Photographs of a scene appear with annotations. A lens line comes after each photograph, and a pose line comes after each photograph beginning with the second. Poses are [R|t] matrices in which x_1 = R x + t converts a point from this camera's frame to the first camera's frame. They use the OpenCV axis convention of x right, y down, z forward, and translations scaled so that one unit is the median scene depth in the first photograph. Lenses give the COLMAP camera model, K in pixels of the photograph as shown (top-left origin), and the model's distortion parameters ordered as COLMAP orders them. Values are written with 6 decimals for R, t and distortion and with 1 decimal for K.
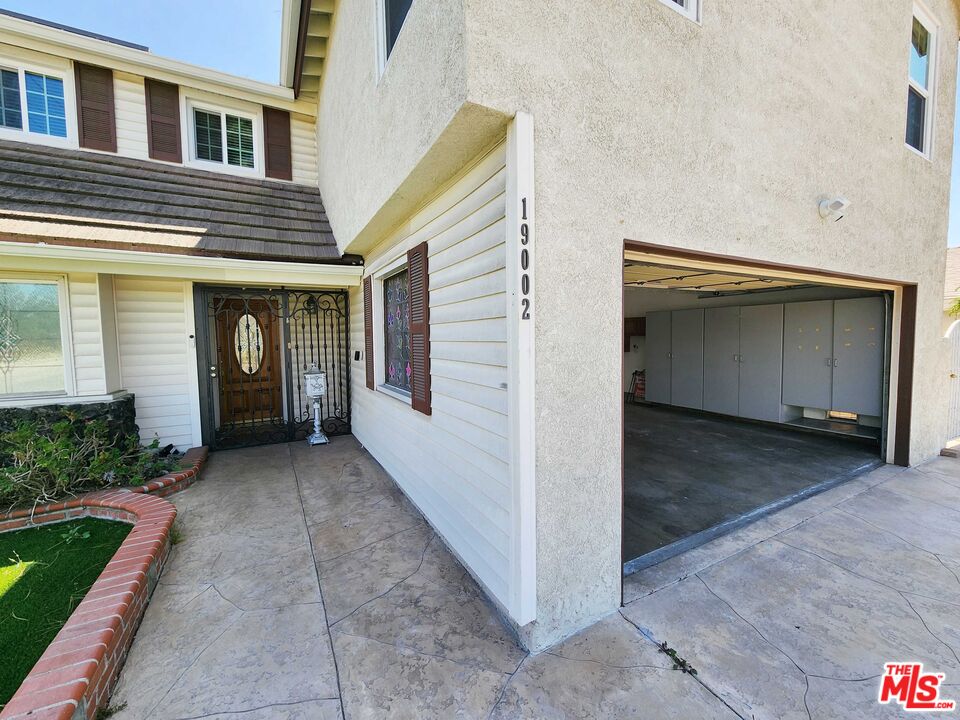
lens RADIAL K [[394.6, 0, 481.0], [0, 394.6, 361.8], [0, 0, 1]] dist [0.002230, 0.000289]
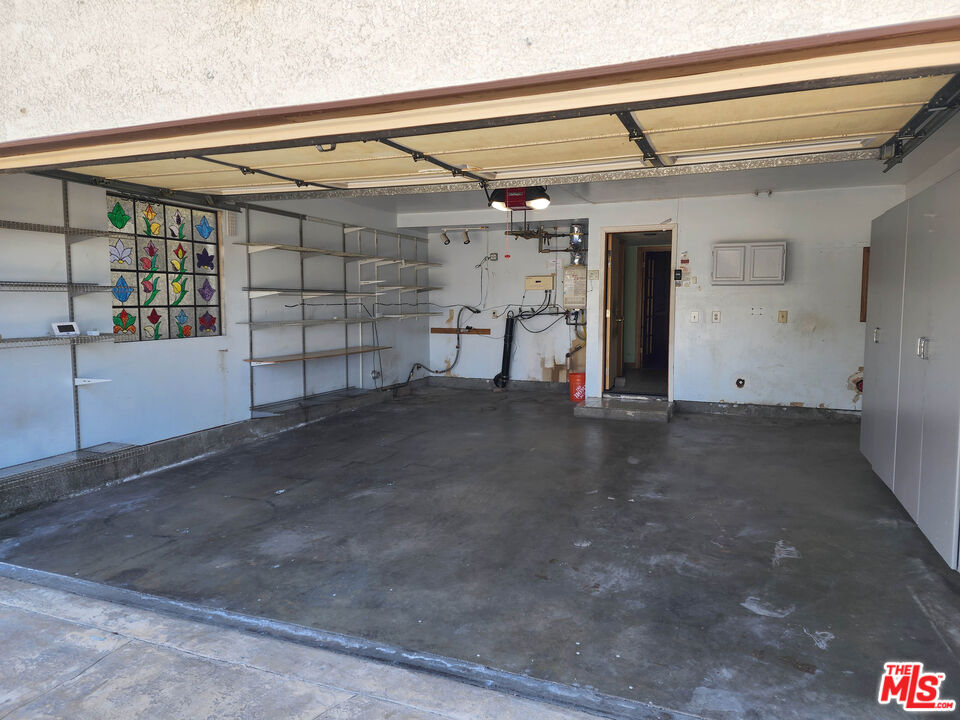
lens RADIAL K [[643.1, 0, 481.7], [0, 643.1, 355.8], [0, 0, 1]] dist [0.019896, -0.002167]
pose [[0.642914, 0.087347, -0.760941, 1.501436], [-0.056208, 0.996178, 0.066859, -0.029000], [0.763873, -0.000213, 0.645367, 0.698144]]
